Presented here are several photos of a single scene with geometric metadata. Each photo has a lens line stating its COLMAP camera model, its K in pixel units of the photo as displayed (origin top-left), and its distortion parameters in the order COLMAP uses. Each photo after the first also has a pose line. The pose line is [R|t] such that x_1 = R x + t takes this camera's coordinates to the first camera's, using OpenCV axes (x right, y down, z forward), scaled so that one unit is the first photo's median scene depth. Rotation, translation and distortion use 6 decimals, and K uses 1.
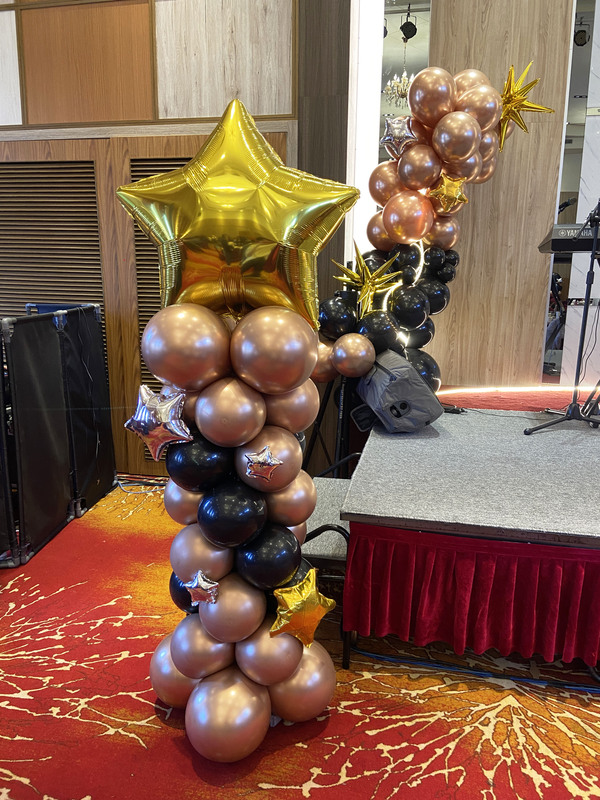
lens RADIAL K [[596.2, 0, 300.0], [0, 596.2, 400.0], [0, 0, 1]] dist [0.114970, -0.140238]
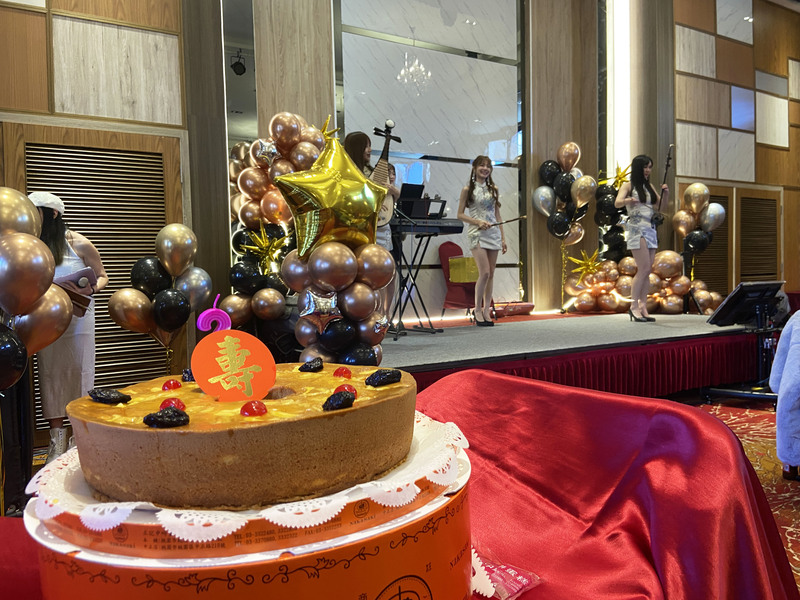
lens RADIAL K [[596.2, 0, 400.0], [0, 596.2, 300.0], [0, 0, 1]] dist [0.114970, -0.140238]
pose [[0.736721, -0.060692, 0.673468, -0.573854], [0.167465, 0.981314, -0.094759, 0.097453], [-0.655132, 0.182593, 0.733118, -0.190704]]
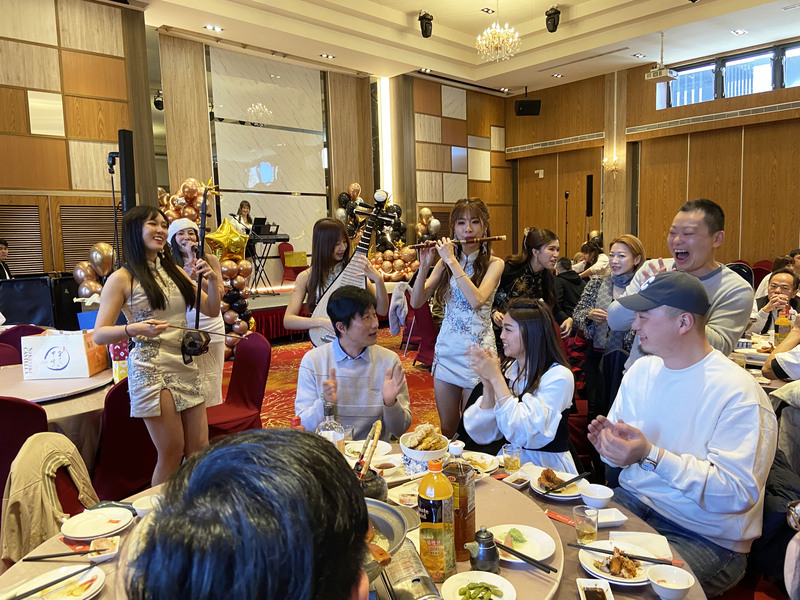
lens RADIAL K [[596.2, 0, 400.0], [0, 596.2, 300.0], [0, 0, 1]] dist [0.114970, -0.140238]
pose [[0.557897, -0.116482, 0.821695, -1.539021], [0.200639, 0.979662, 0.002649, 0.186324], [-0.805291, 0.163386, 0.569922, -1.257221]]
